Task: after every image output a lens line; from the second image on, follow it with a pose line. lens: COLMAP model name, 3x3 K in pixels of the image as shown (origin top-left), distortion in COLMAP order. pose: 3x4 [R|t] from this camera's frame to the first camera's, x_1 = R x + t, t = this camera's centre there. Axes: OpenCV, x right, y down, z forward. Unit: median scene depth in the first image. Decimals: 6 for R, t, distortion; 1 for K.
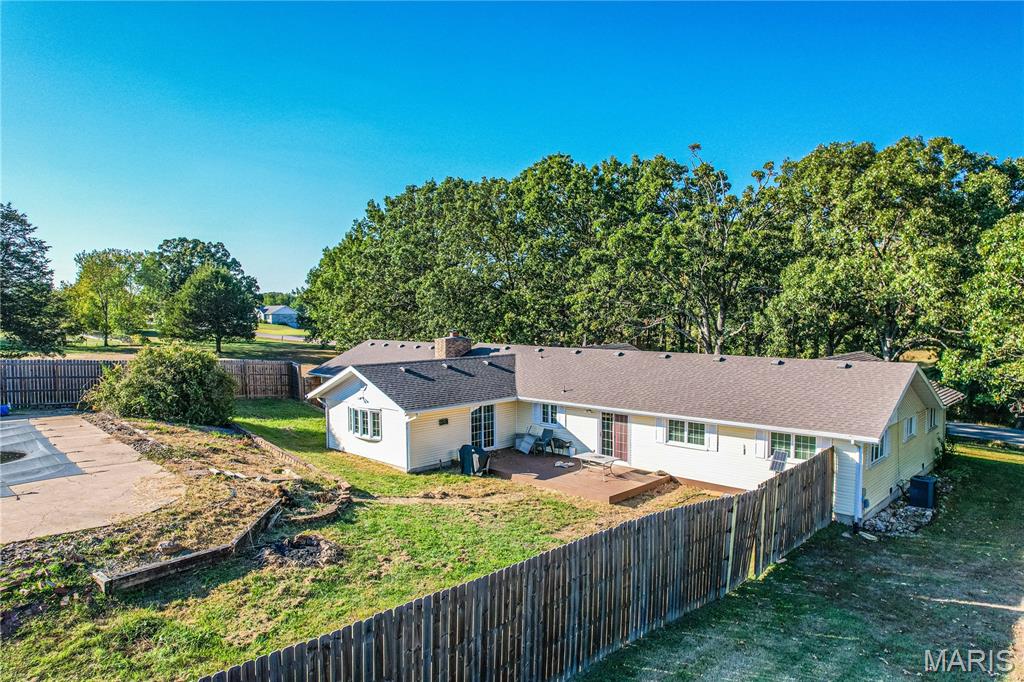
lens RADIAL K [[656.9, 0, 513.9], [0, 656.9, 344.1], [0, 0, 1]] dist [-0.079891, 0.075502]
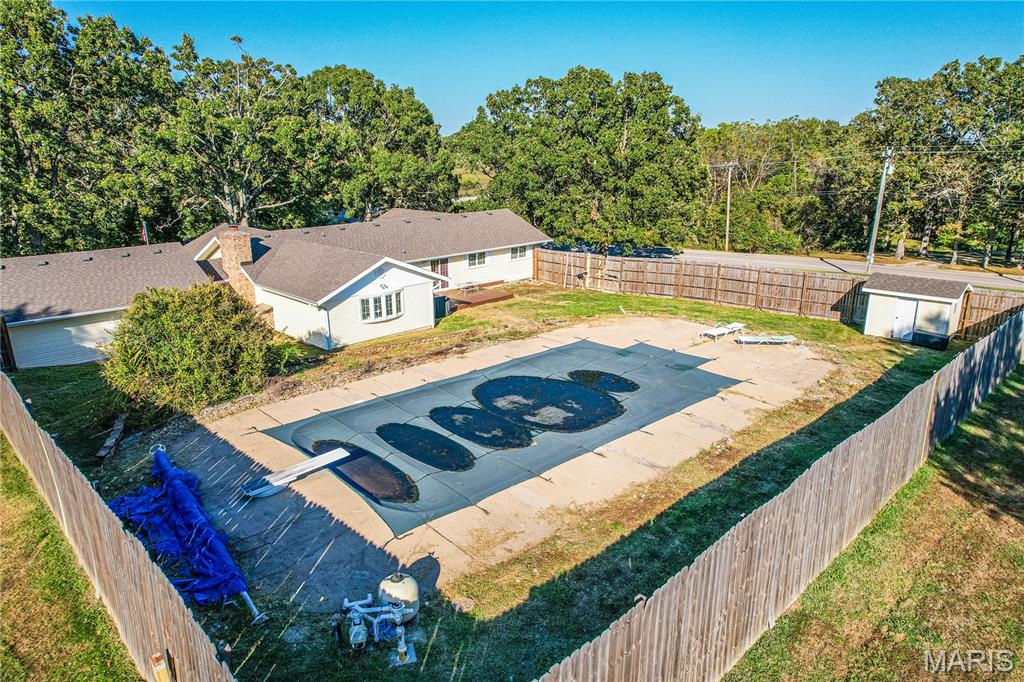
lens RADIAL K [[656.9, 0, 513.9], [0, 656.9, 344.1], [0, 0, 1]] dist [-0.079891, 0.075502]
pose [[0.022077, -0.280904, 0.959482, -1.265867], [0.055293, 0.958590, 0.279370, -0.114939], [-0.998226, 0.046885, 0.036695, 0.701112]]
